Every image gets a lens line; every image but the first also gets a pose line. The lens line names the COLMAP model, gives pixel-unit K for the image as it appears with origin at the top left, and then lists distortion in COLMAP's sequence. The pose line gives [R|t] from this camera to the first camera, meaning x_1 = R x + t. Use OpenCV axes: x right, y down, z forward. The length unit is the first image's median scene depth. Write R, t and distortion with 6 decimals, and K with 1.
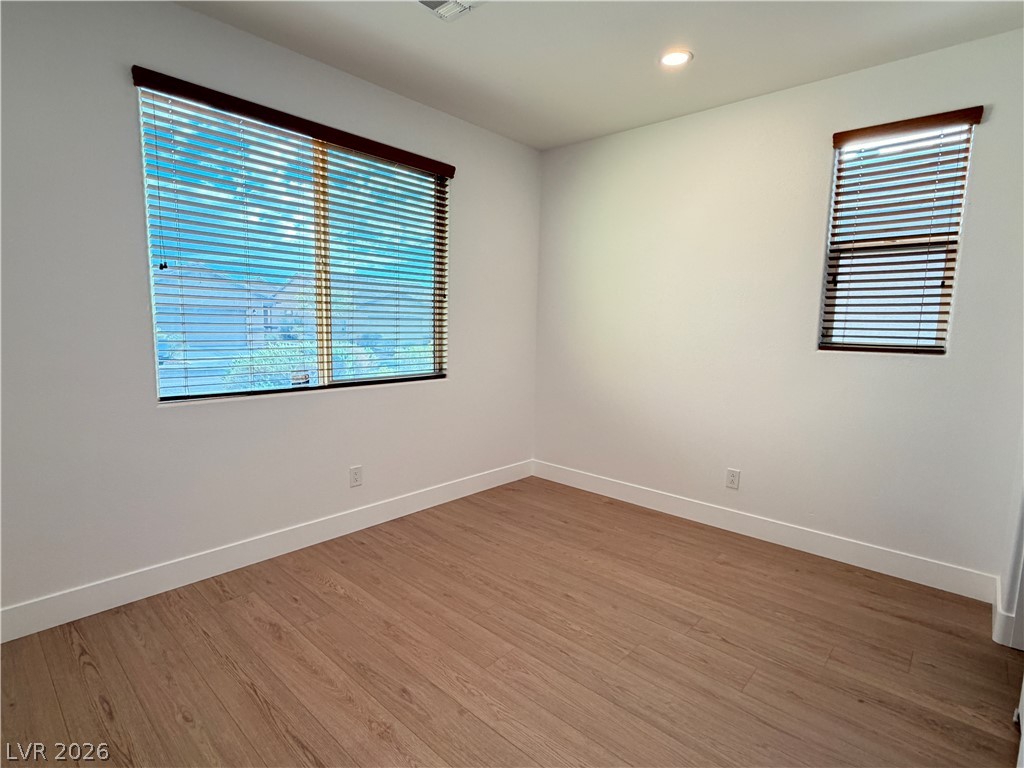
lens RADIAL K [[516.5, 0, 511.1], [0, 516.5, 384.9], [0, 0, 1]] dist [0.005451, -0.000946]
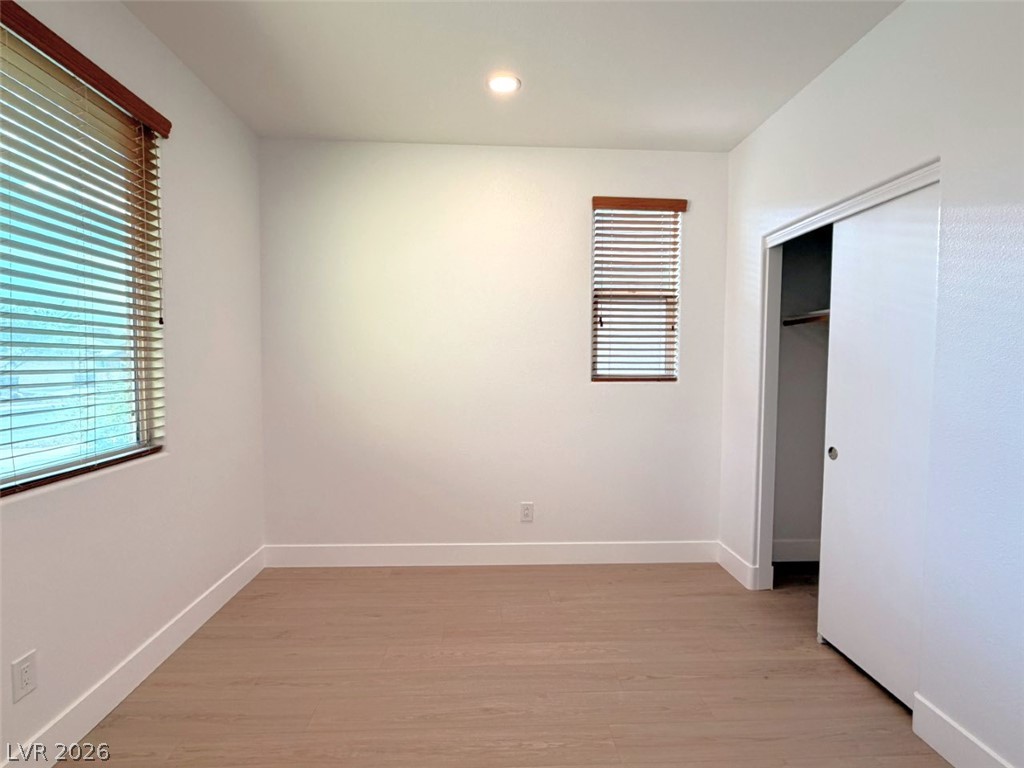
lens RADIAL K [[516.5, 0, 512.4], [0, 516.5, 387.6], [0, 0, 1]] dist [0.005451, -0.000946]
pose [[0.707995, -0.050400, 0.704417, -0.341935], [0.094560, 0.995234, -0.023833, -0.046349], [-0.699858, 0.083483, 0.709386, 0.334319]]
